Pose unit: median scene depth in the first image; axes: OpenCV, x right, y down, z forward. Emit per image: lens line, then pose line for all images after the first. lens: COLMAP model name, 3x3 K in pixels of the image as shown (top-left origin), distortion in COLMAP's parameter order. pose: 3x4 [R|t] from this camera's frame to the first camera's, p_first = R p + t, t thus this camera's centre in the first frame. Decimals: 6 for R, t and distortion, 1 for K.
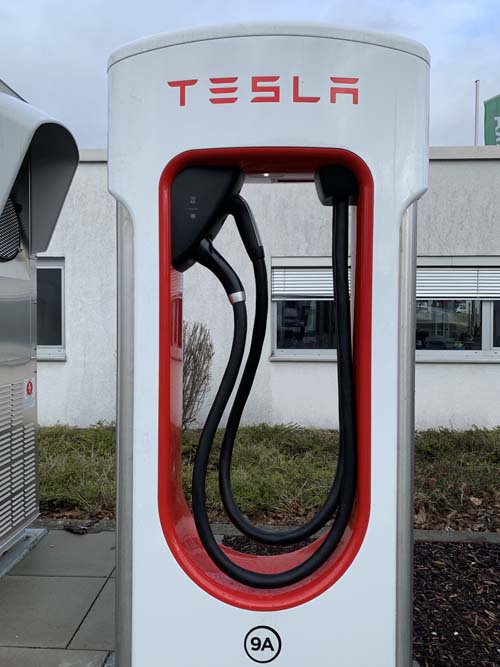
lens RADIAL K [[519.8, 0, 249.5], [0, 519.8, 332.4], [0, 0, 1]] dist [-0.003689, -0.000374]
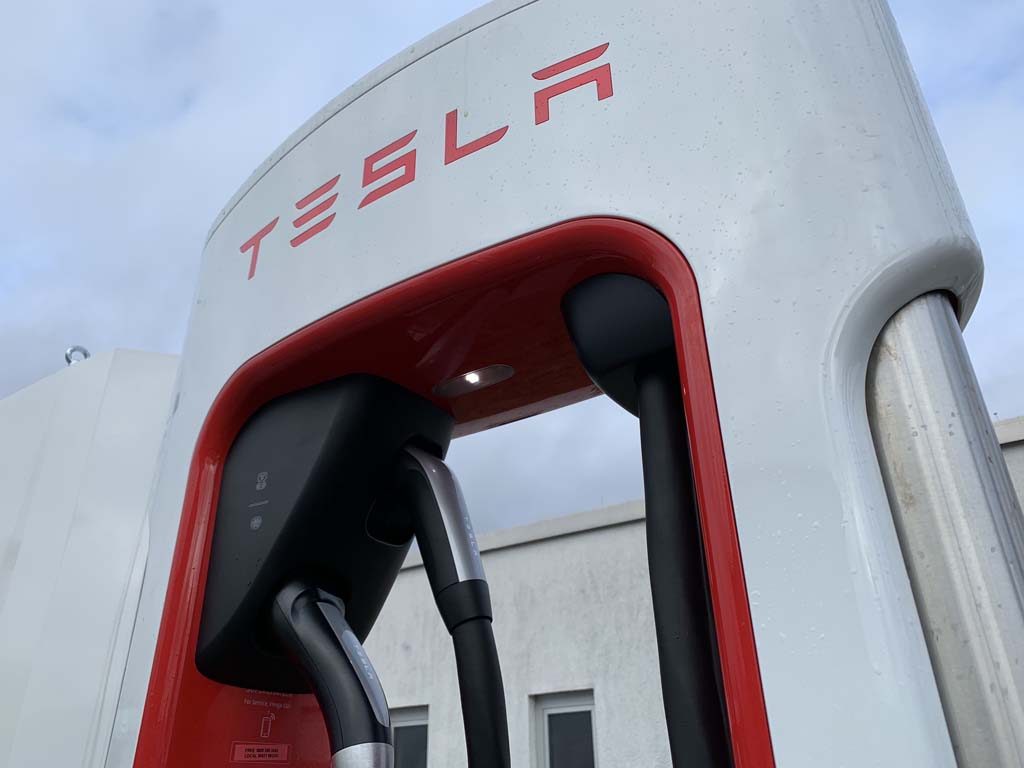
lens RADIAL K [[798.0, 0, 513.6], [0, 798.0, 381.6], [0, 0, 1]] dist [-0.003689, -0.000374]
pose [[0.847917, -0.268184, -0.457290, 0.337703], [0.011794, 0.871931, -0.489487, -0.036388], [0.529998, 0.409651, 0.742488, 0.667520]]
